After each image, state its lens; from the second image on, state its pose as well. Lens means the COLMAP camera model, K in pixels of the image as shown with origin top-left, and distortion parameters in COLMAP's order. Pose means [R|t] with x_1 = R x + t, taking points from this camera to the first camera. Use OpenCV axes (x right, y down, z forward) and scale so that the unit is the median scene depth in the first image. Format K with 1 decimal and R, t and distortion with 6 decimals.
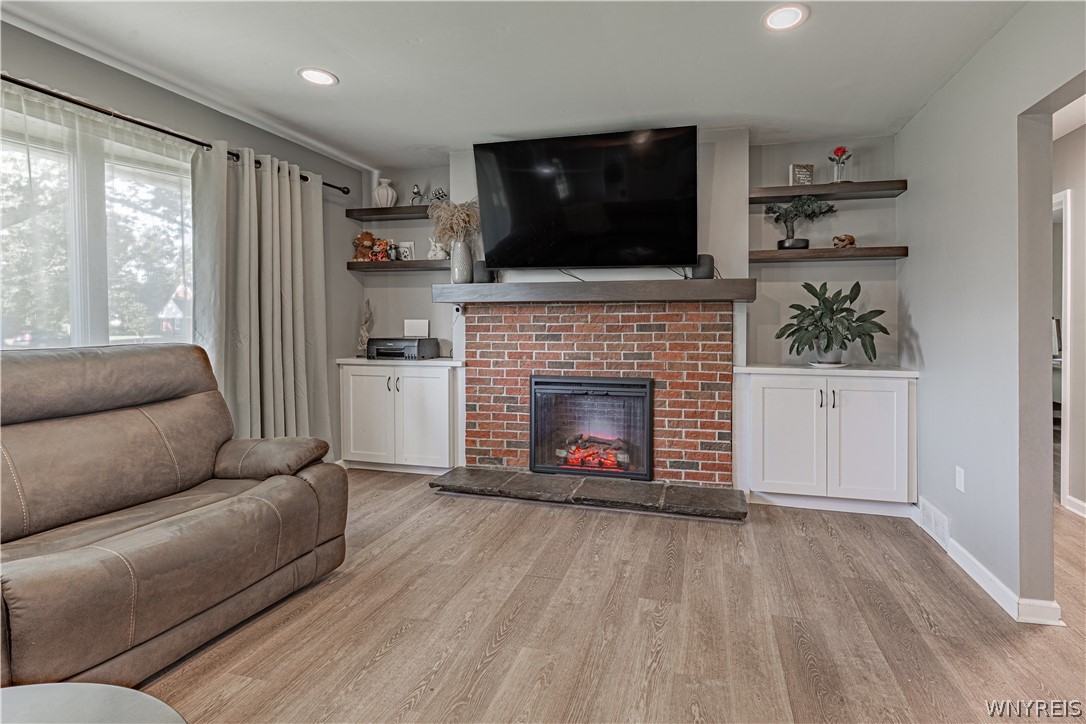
lens RADIAL K [[505.4, 0, 609.8], [0, 505.4, 331.7], [0, 0, 1]] dist [-0.001701, -0.000011]
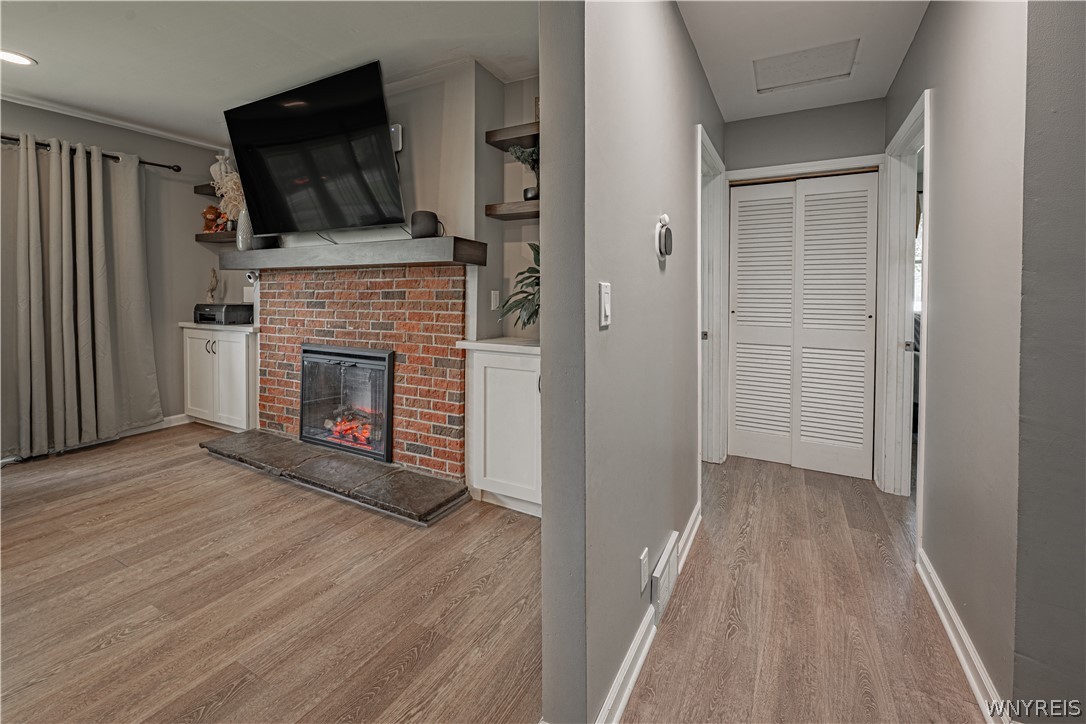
lens RADIAL K [[472.2, 0, 538.0], [0, 472.2, 309.5], [0, 0, 1]] dist [-0.000183, 0.000461]
pose [[0.961358, 0.012884, -0.274999, 0.571543], [-0.008035, 0.999792, 0.018751, -0.000053], [0.275183, -0.015817, 0.961262, 0.258204]]
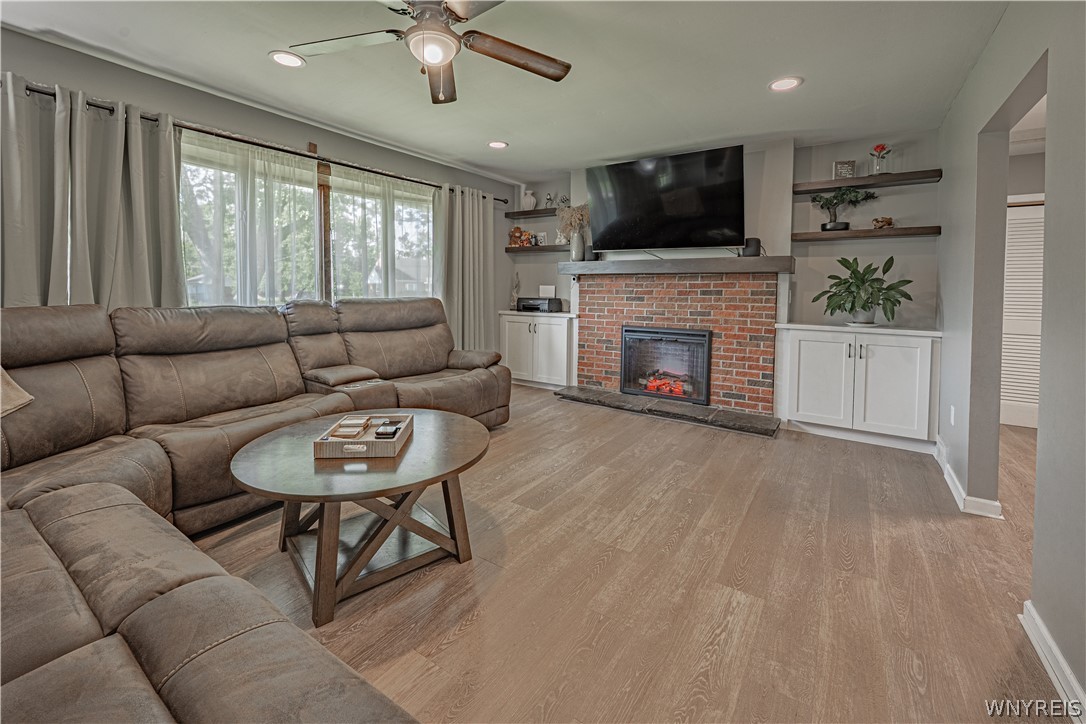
lens RADIAL K [[472.2, 0, 538.0], [0, 472.2, 309.5], [0, 0, 1]] dist [-0.000183, 0.000461]
pose [[0.929146, 0.025054, -0.368864, 0.119593], [-0.015886, 0.999485, 0.027872, 0.009104], [0.369372, -0.020038, 0.929066, -0.342537]]
